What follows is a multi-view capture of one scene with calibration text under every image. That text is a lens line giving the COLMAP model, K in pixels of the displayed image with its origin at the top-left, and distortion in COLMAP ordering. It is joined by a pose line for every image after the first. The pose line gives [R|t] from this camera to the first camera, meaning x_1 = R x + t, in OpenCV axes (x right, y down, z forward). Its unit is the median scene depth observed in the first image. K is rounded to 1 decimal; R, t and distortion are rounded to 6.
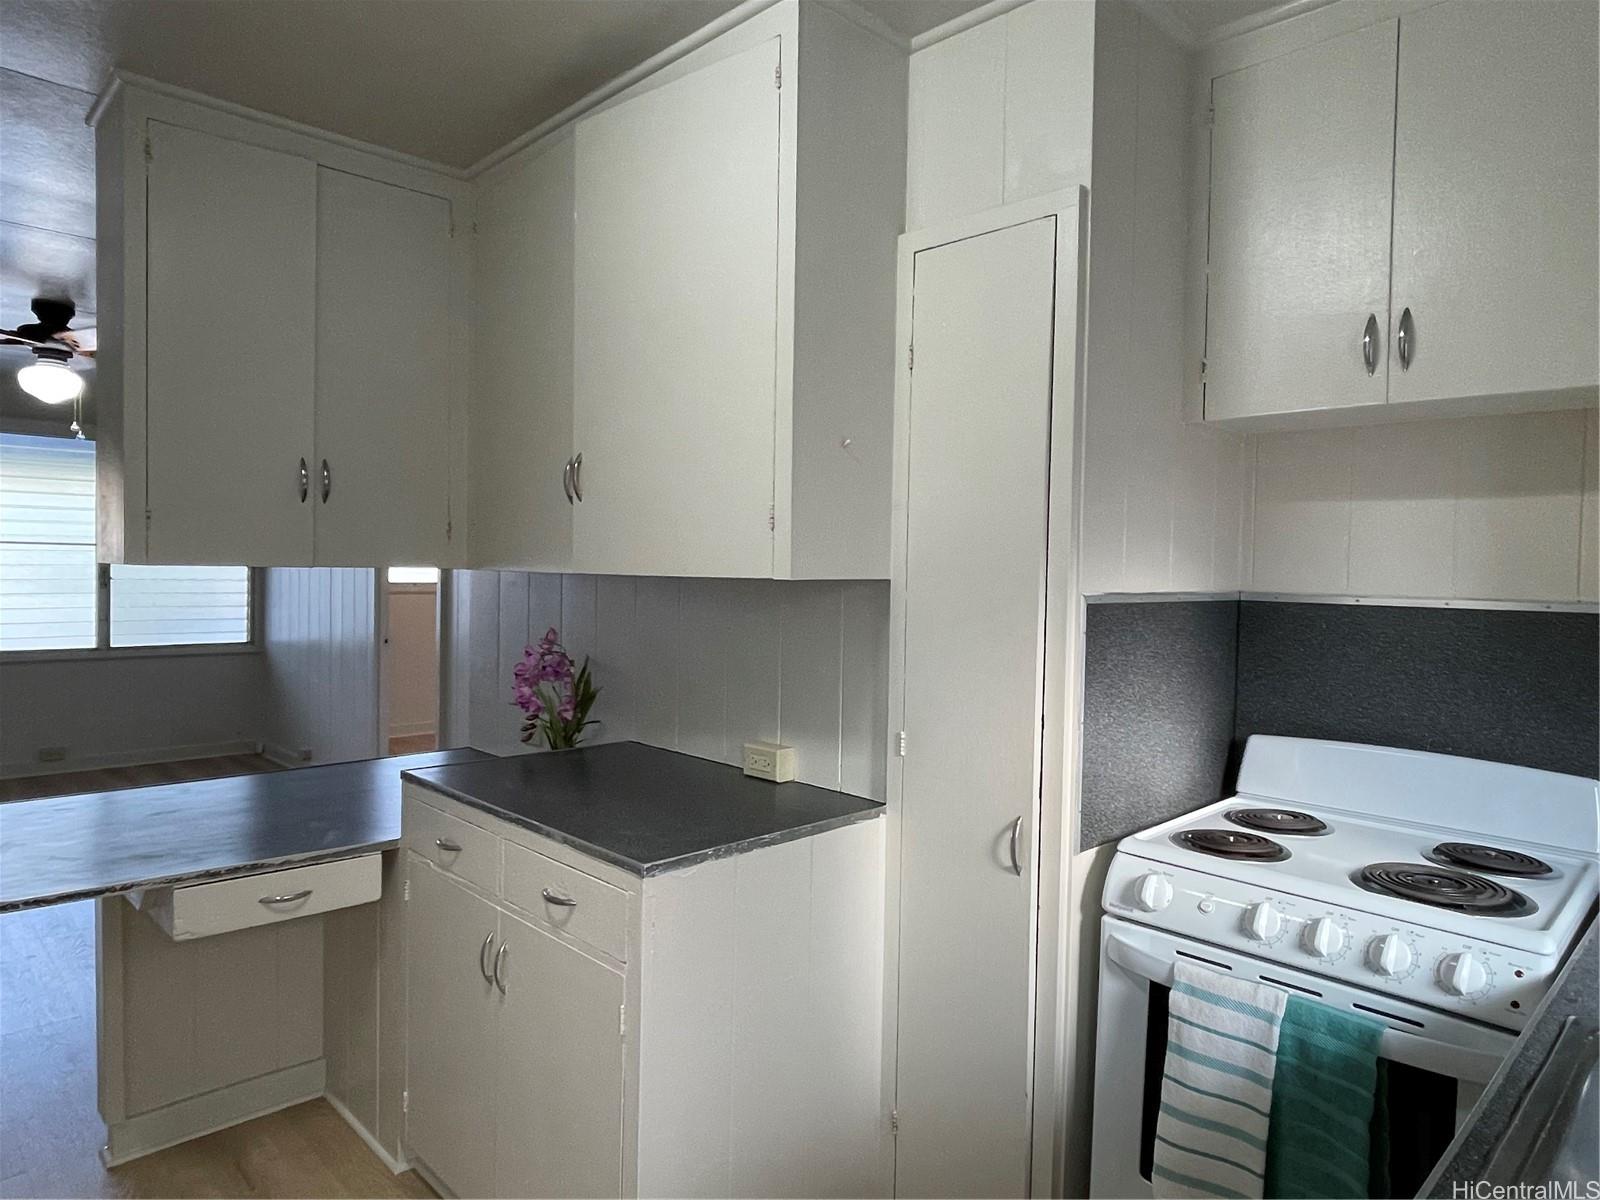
lens RADIAL K [[955.2, 0, 798.0], [0, 955.2, 595.5], [0, 0, 1]] dist [-0.064508, 0.004218]
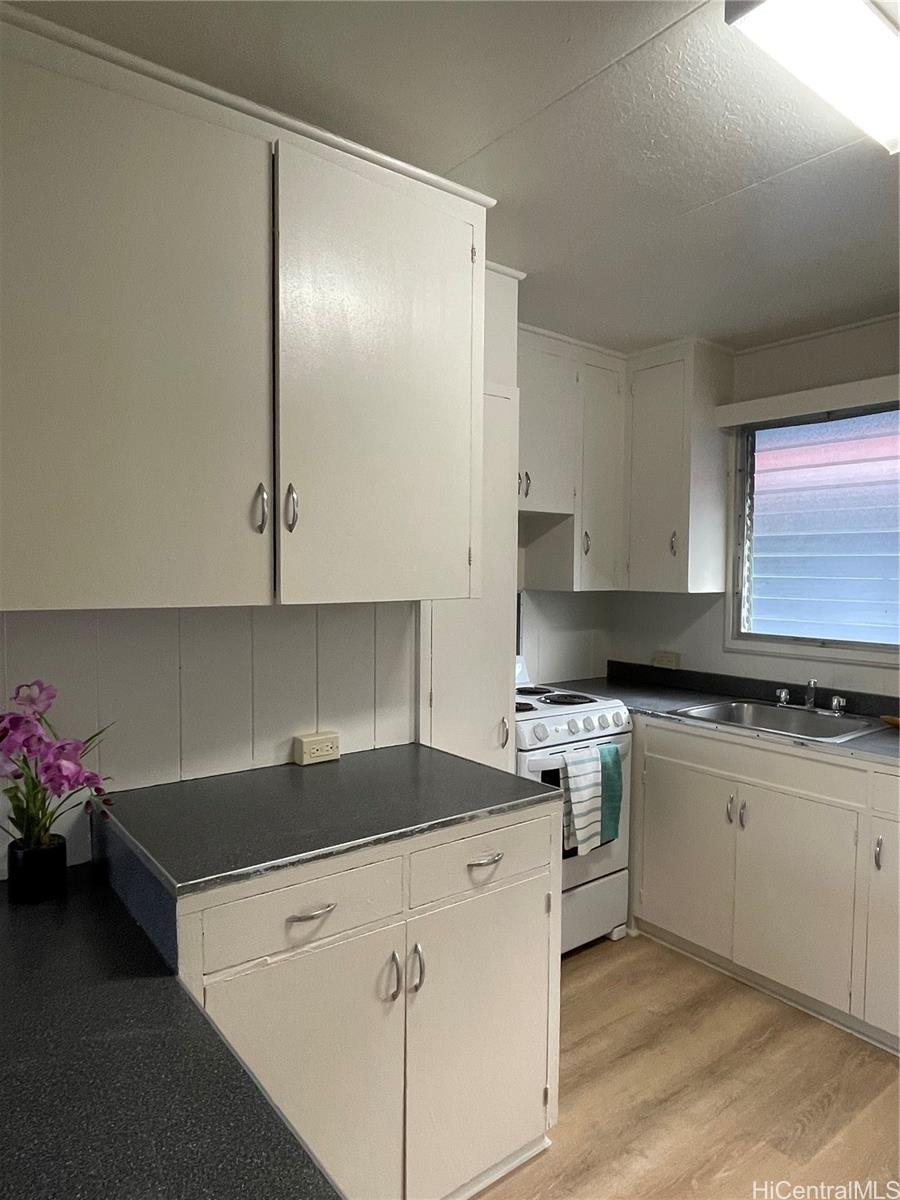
lens RADIAL K [[716.4, 0, 445.0], [0, 716.4, 597.8], [0, 0, 1]] dist [-0.064508, 0.004218]
pose [[0.127931, -0.052795, 0.990377, -1.268635], [0.025073, 0.998435, 0.049986, -0.085330], [-0.991466, 0.018437, 0.129054, 0.994770]]
